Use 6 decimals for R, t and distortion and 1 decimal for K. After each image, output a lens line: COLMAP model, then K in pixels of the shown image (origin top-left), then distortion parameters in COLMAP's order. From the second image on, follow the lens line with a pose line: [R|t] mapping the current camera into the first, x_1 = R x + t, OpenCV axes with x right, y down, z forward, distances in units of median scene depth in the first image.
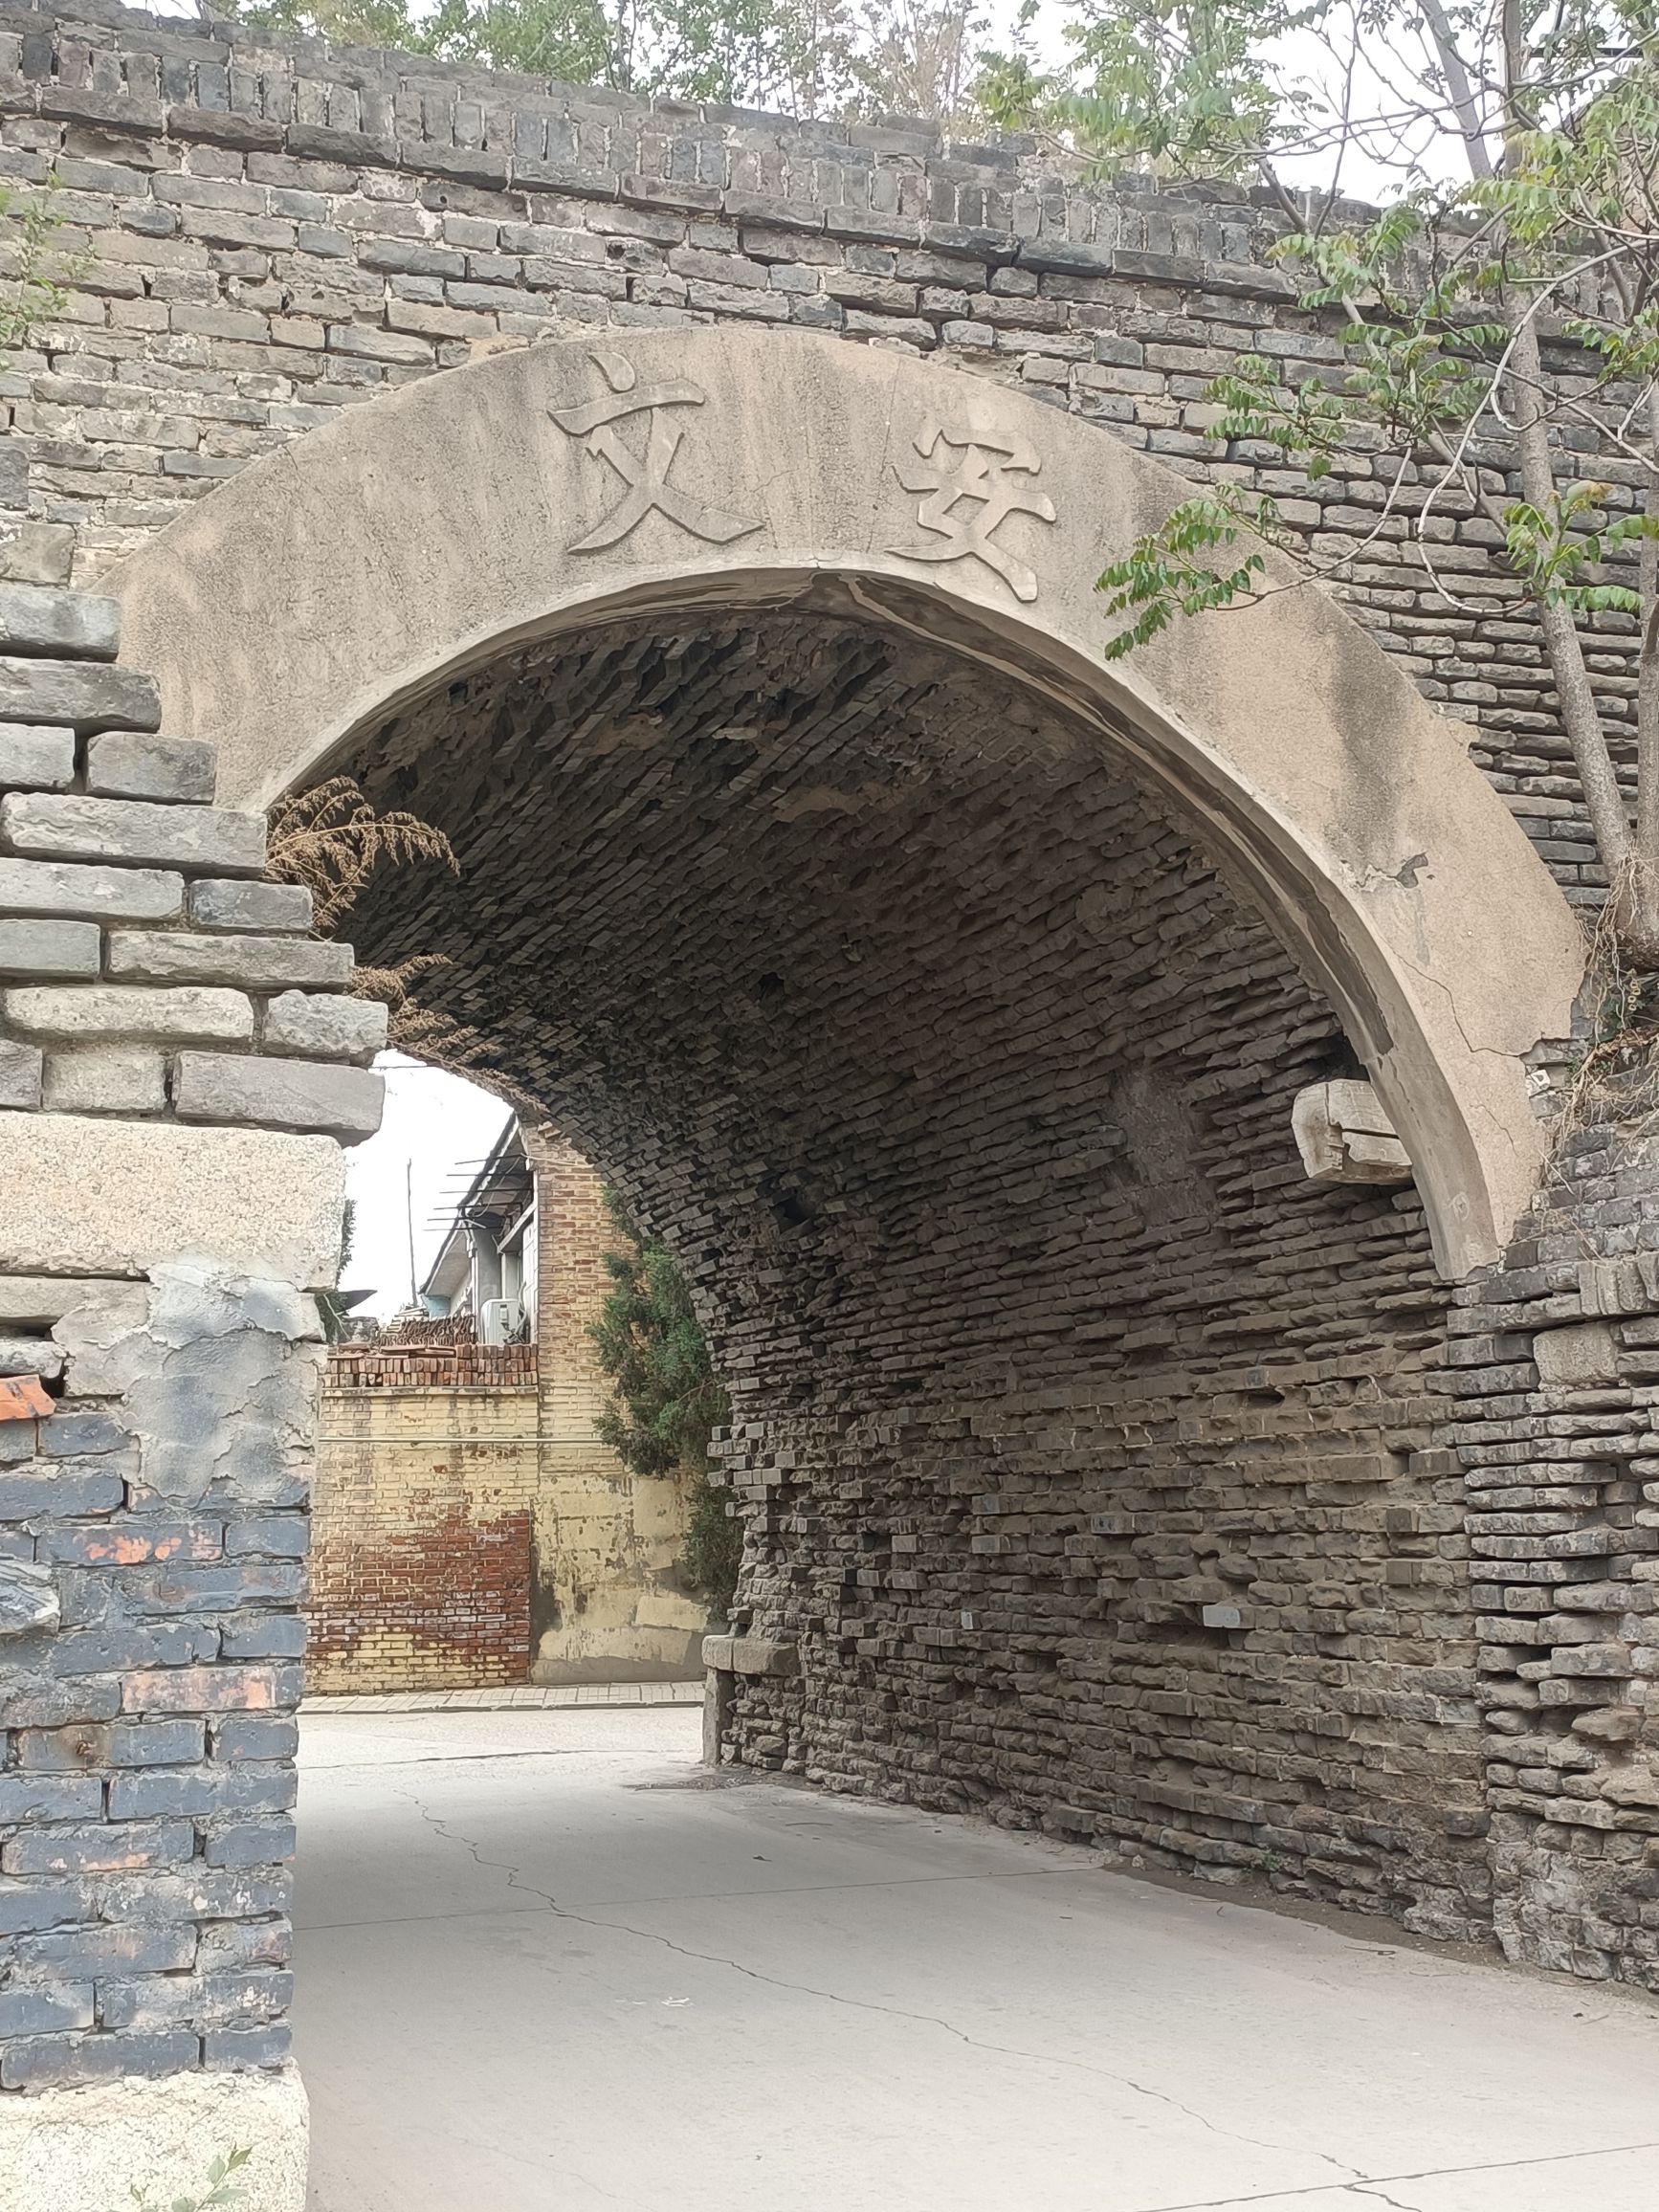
lens RADIAL K [[2756.4, 0, 845.2], [0, 2756.4, 1128.9], [0, 0, 1]] dist [0.048660, 0.000000]
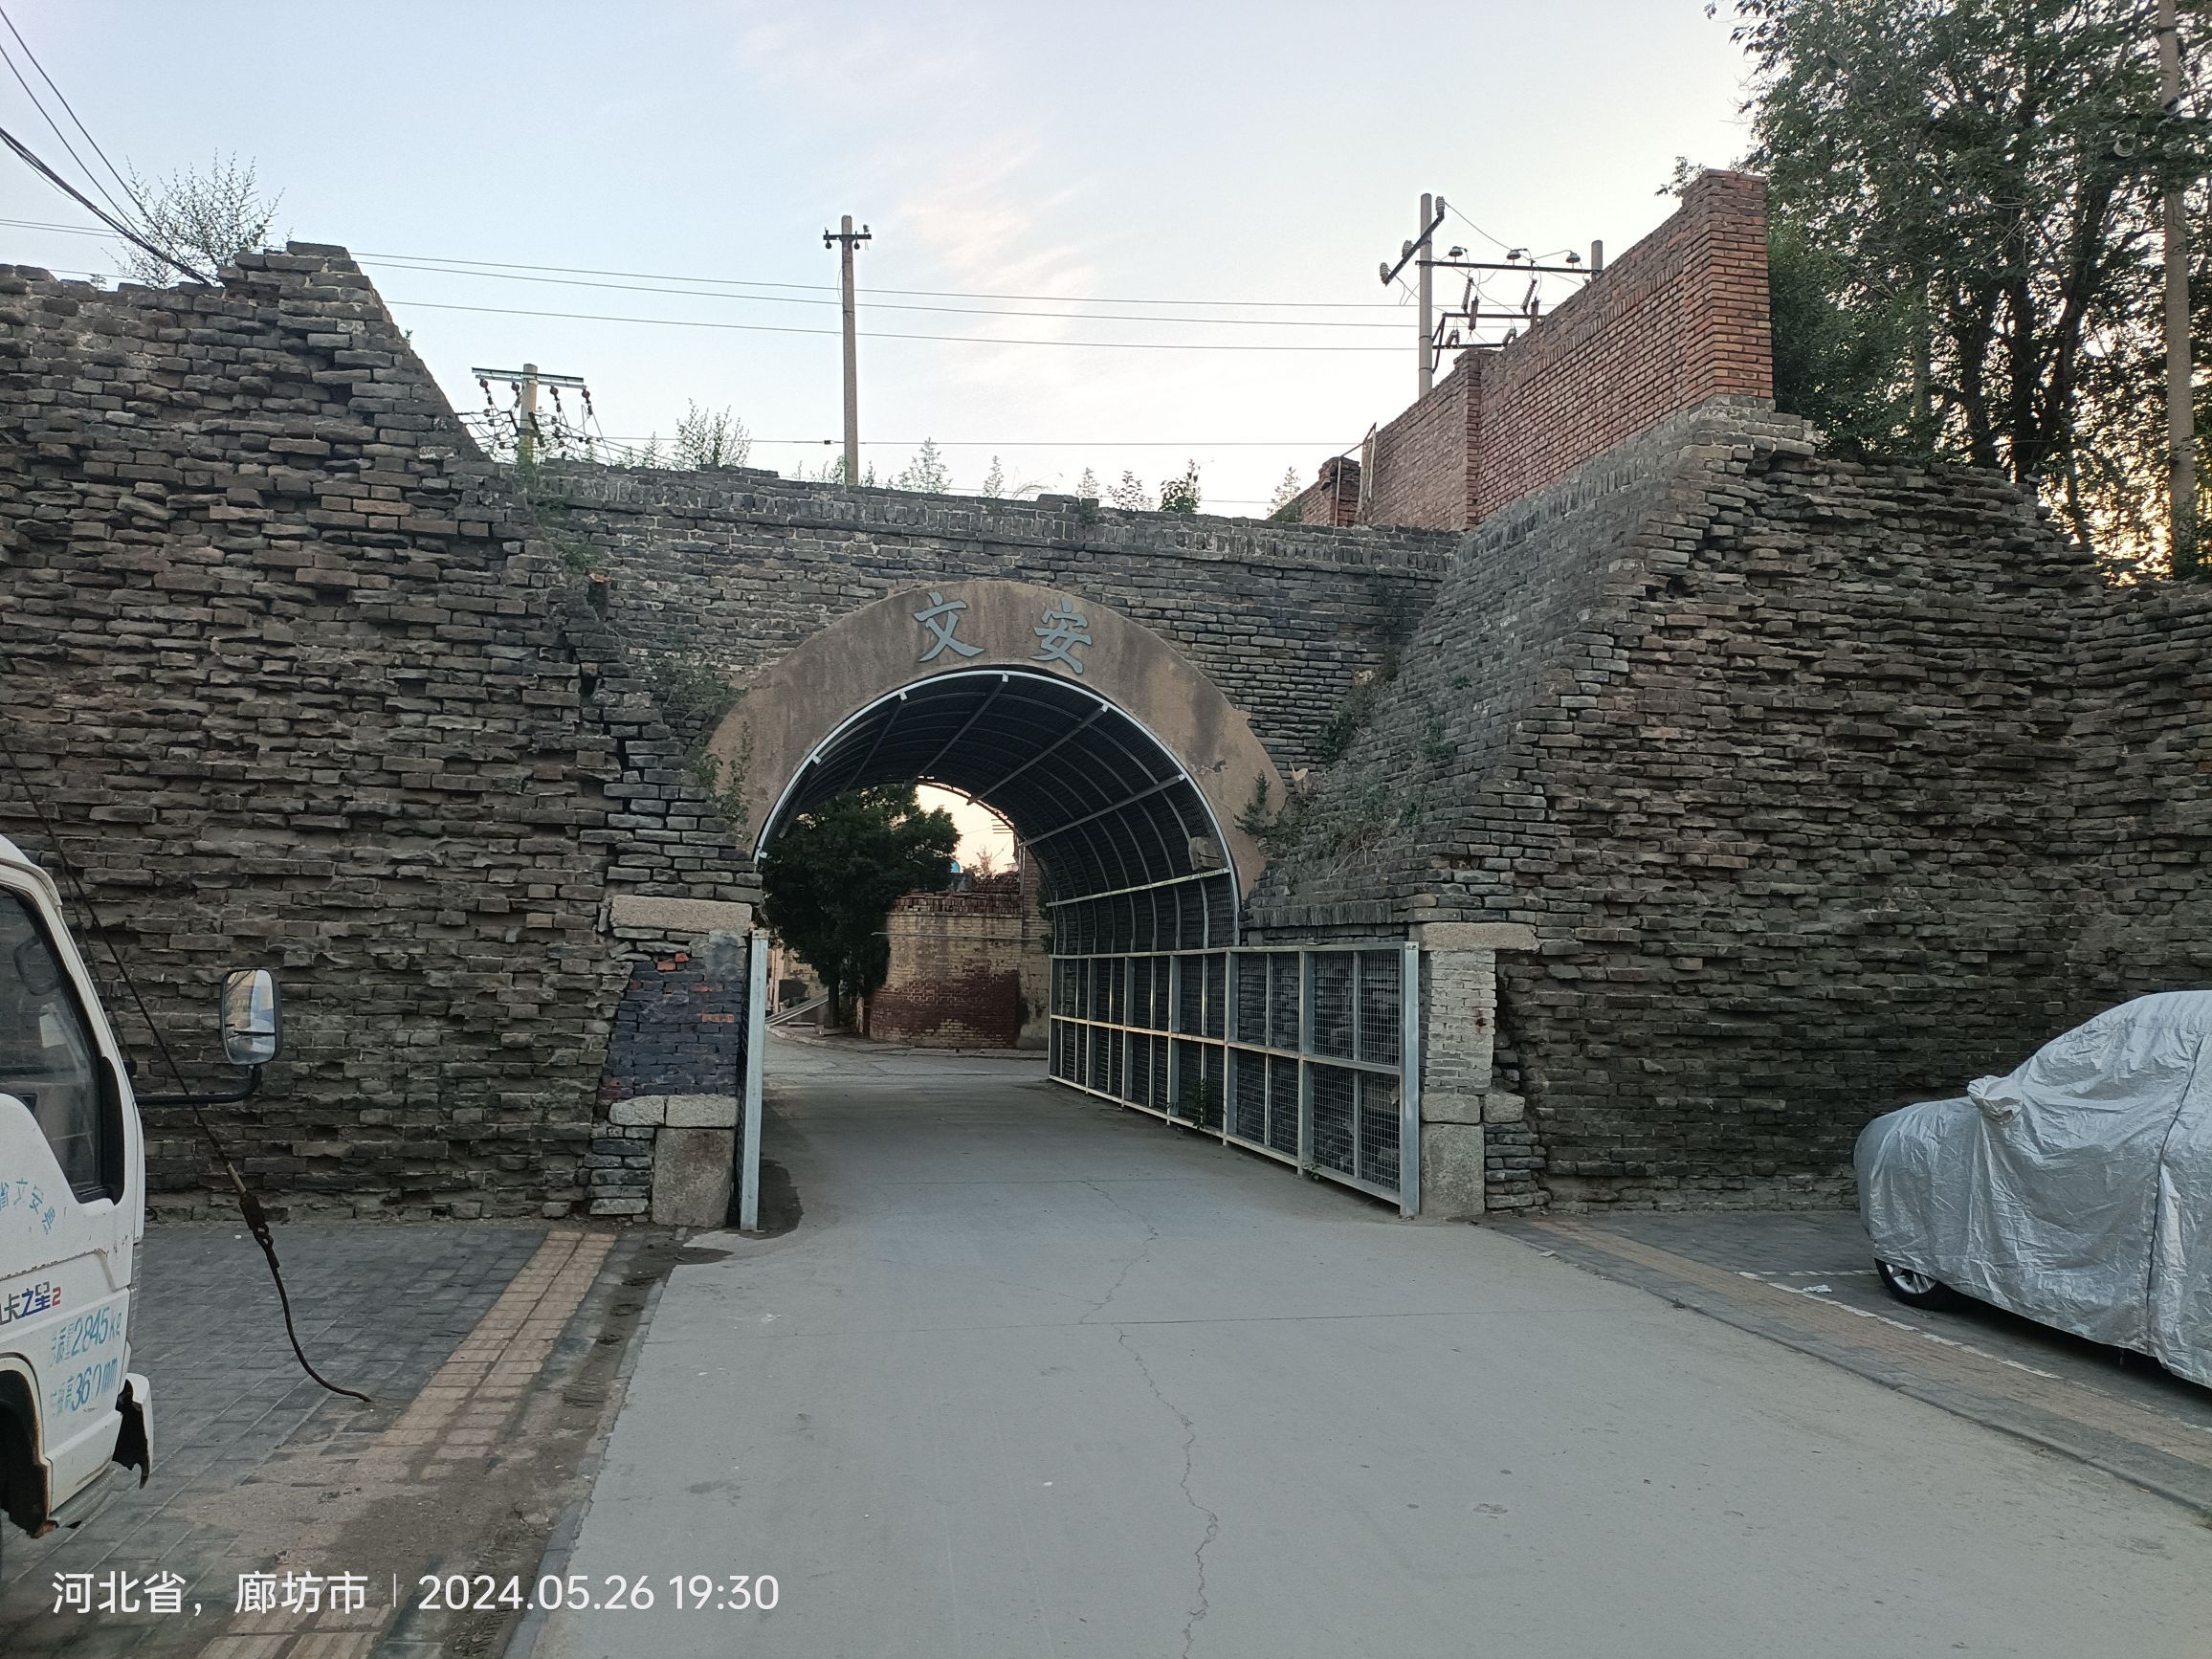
lens RADIAL K [[1627.1, 0, 1118.4], [0, 1627.1, 845.7], [0, 0, 1]] dist [0.067034, -0.064993]
pose [[0.991302, 0.034708, -0.126947, 0.311025], [-0.026586, 0.997523, 0.065126, -0.116102], [0.128892, -0.061184, 0.989769, -0.658175]]
